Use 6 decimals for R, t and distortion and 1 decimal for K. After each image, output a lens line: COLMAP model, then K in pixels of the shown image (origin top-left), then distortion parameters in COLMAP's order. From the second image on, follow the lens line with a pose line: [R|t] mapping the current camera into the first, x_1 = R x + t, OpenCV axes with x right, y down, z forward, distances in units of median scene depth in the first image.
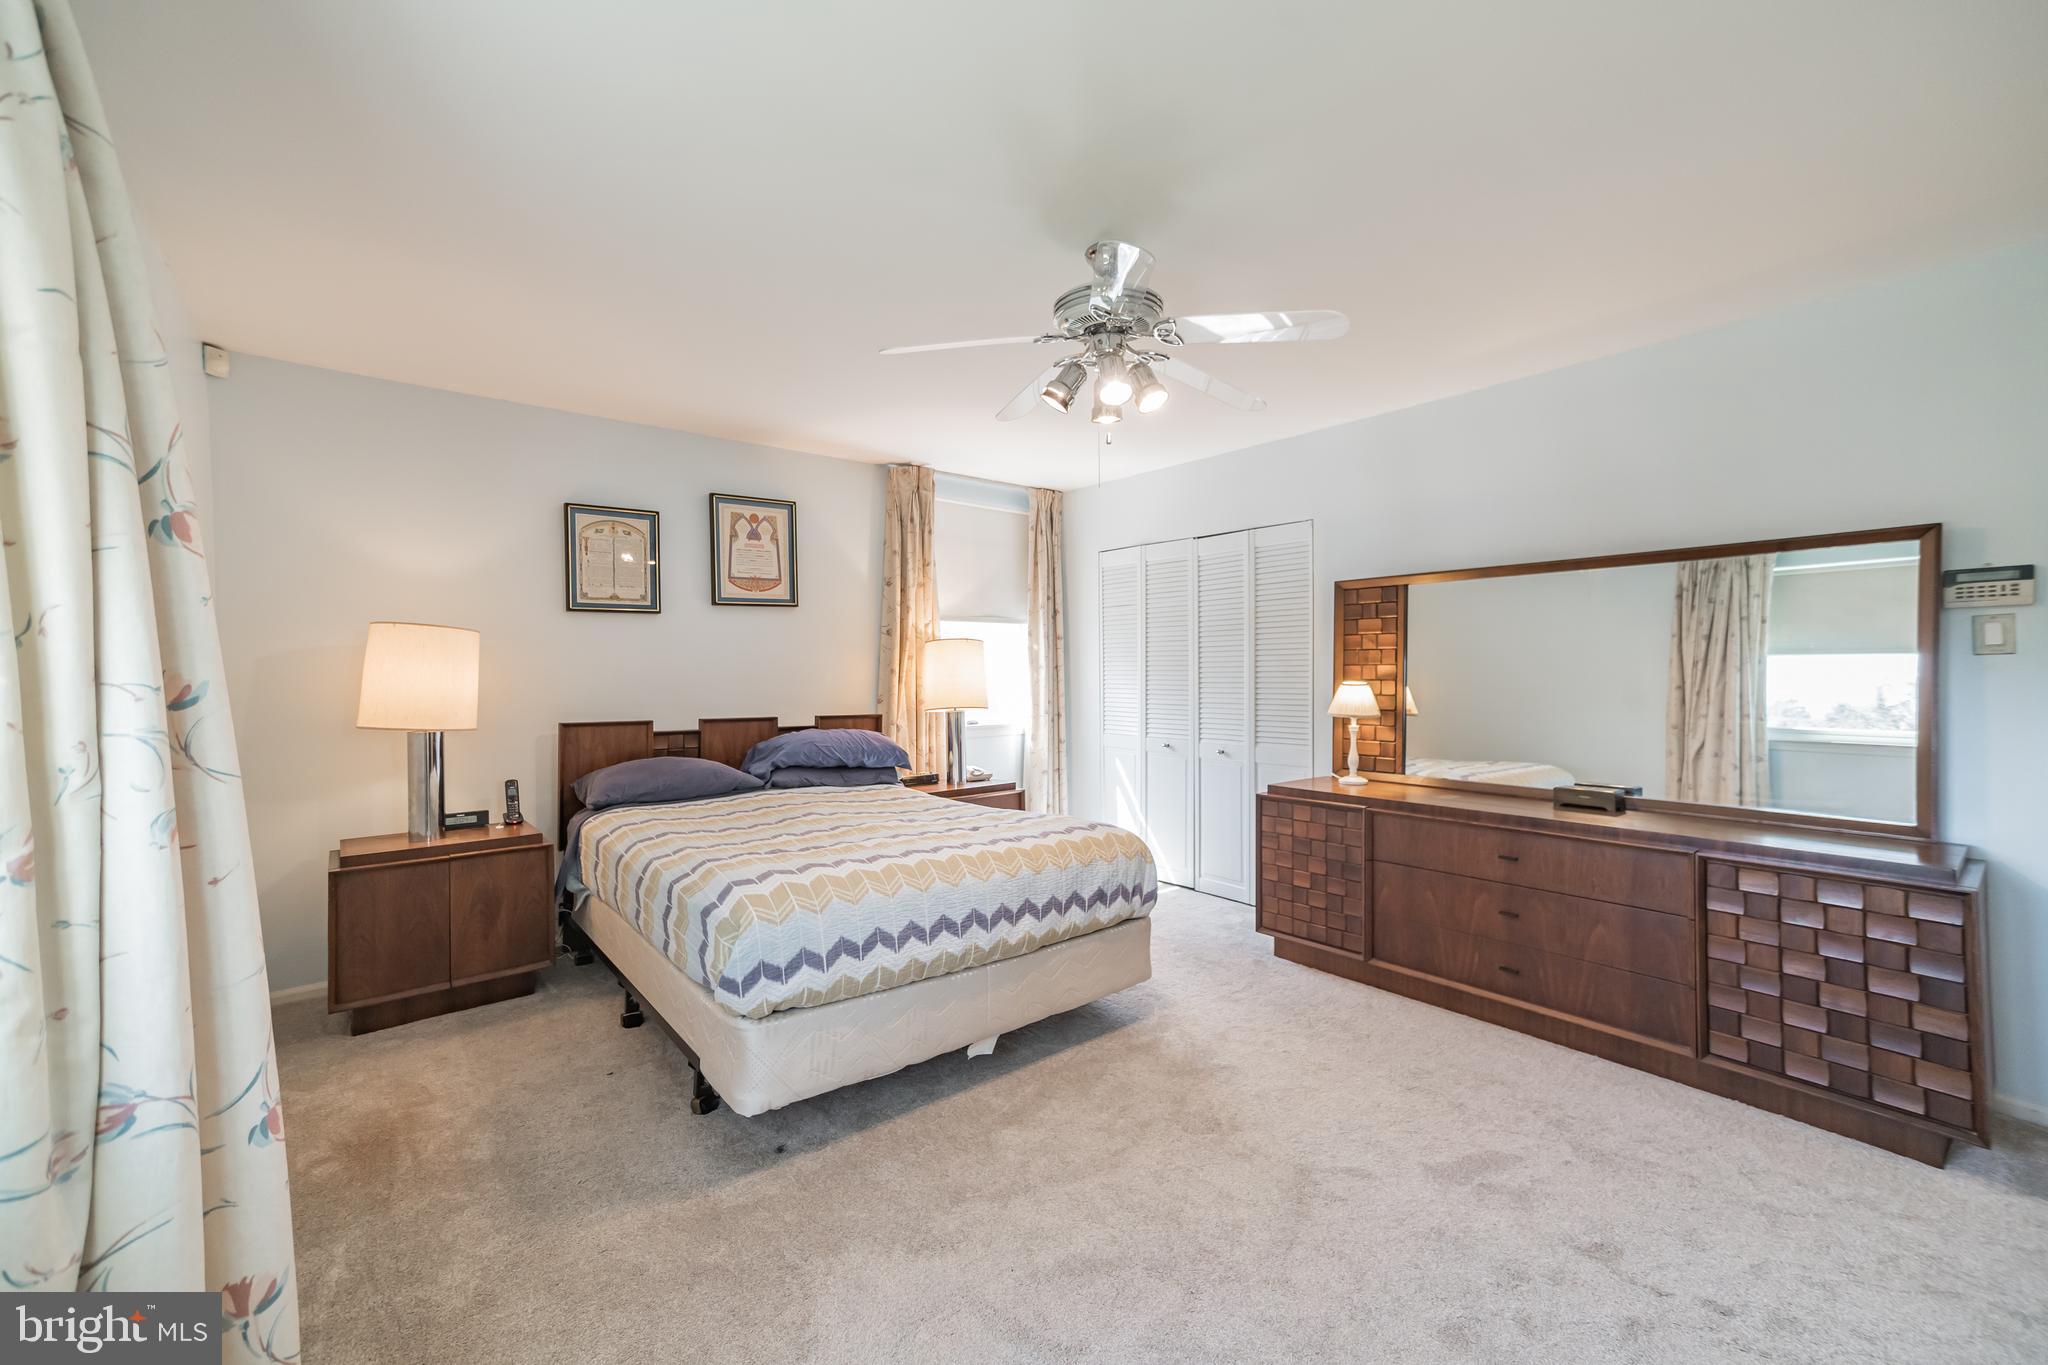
lens RADIAL K [[824.6, 0, 1024.0], [0, 824.6, 682.5], [0, 0, 1]] dist [0.000560, 0.000134]
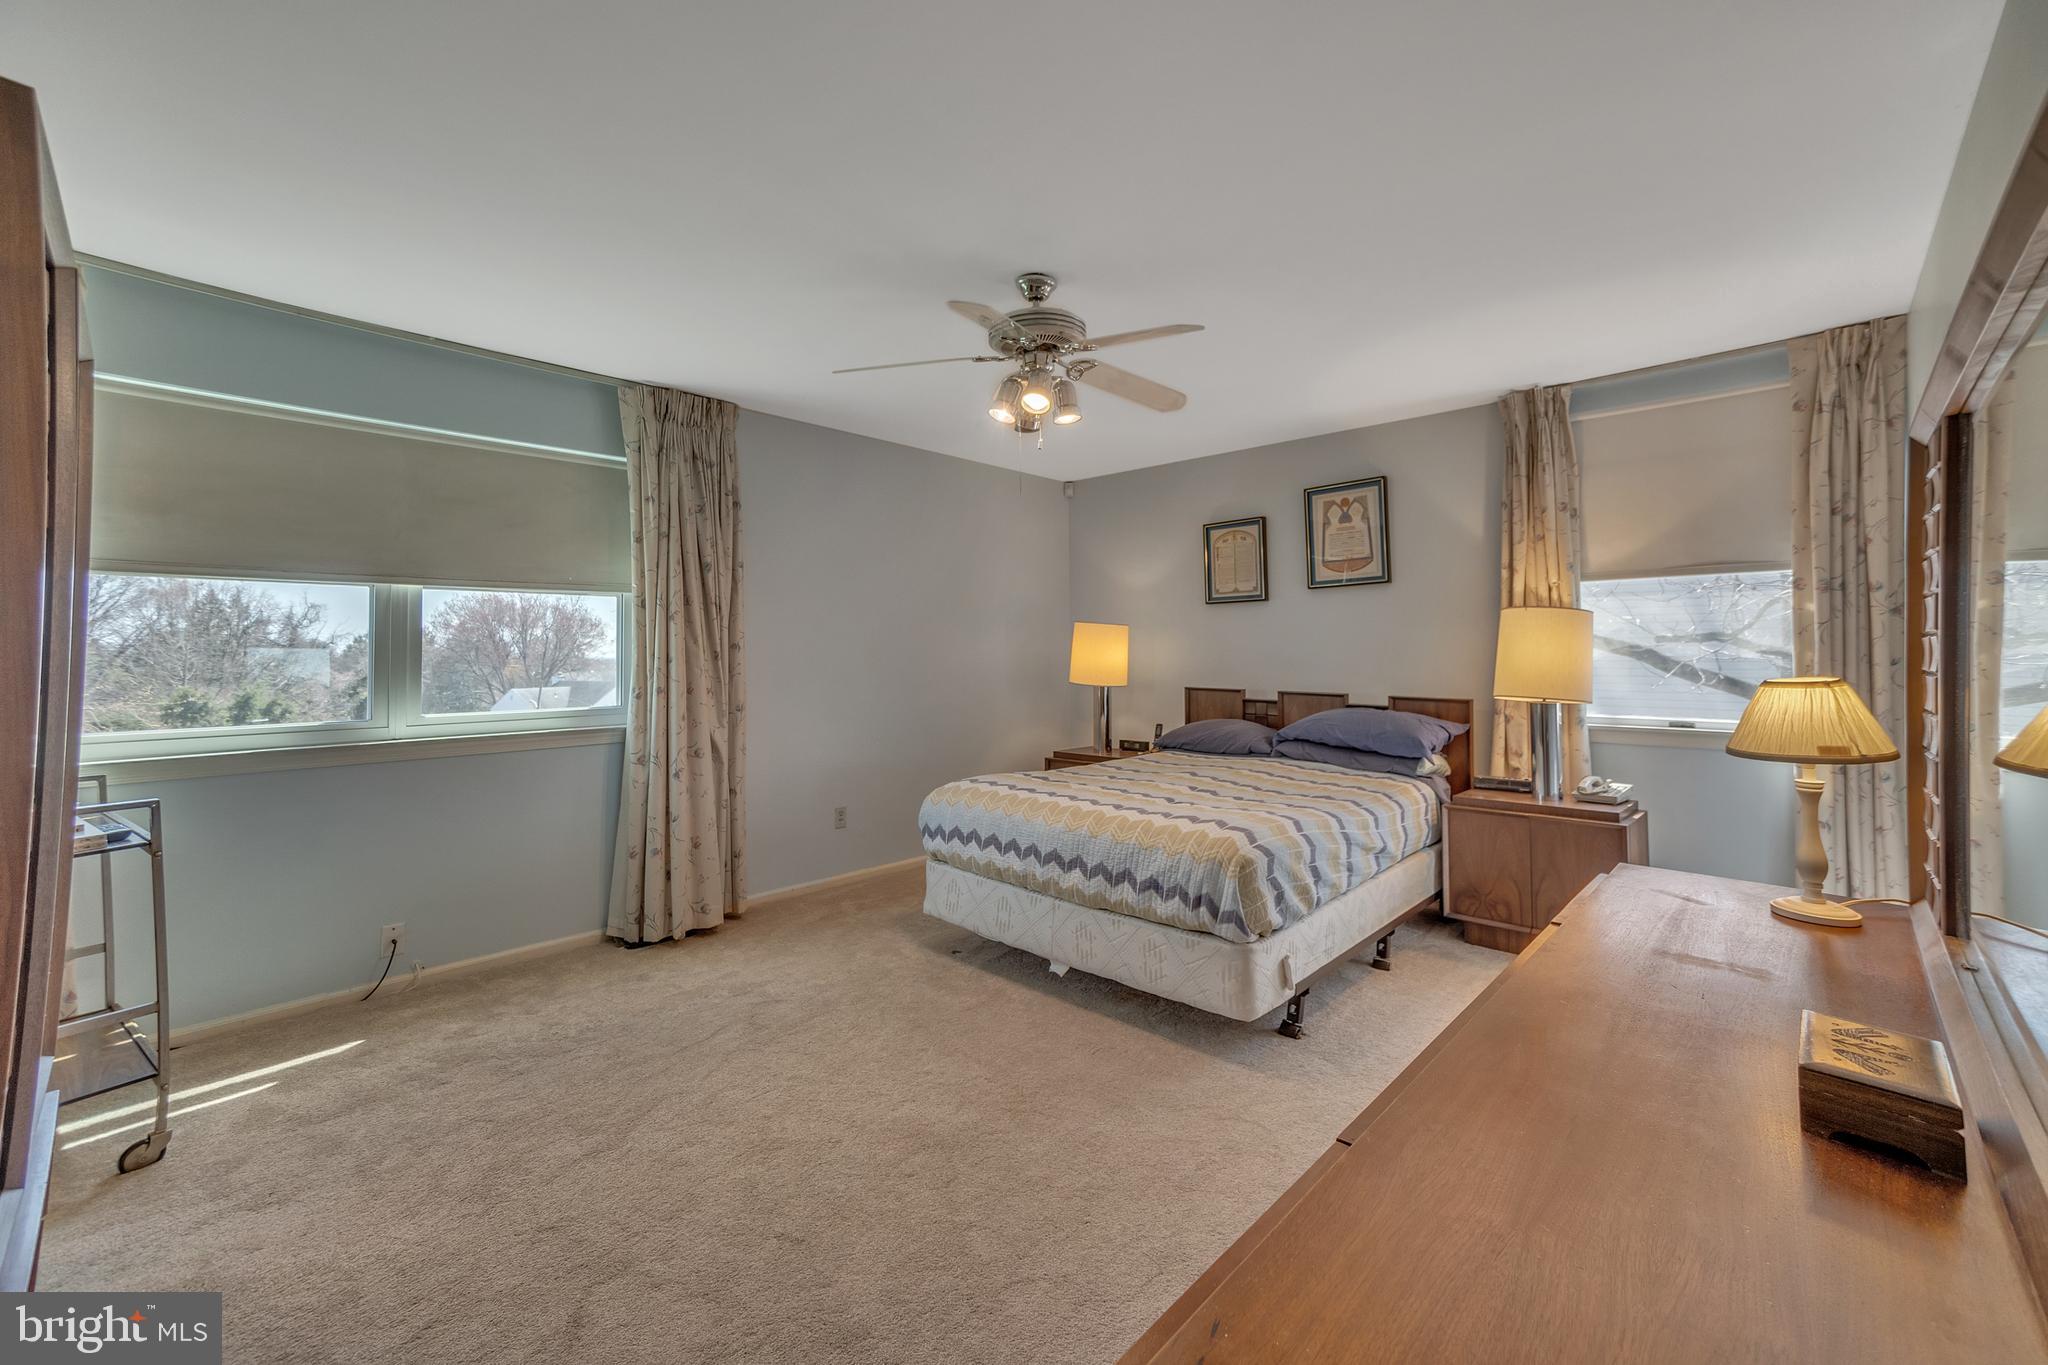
lens RADIAL K [[829.2, 0, 1020.9], [0, 829.2, 650.4], [0, 0, 1]] dist [0.000014, 0.000030]
pose [[0.130747, 0.001509, -0.991415, 0.730799], [-0.010540, 0.999944, 0.000132, -0.008928], [0.991360, 0.010433, 0.130755, 0.510988]]
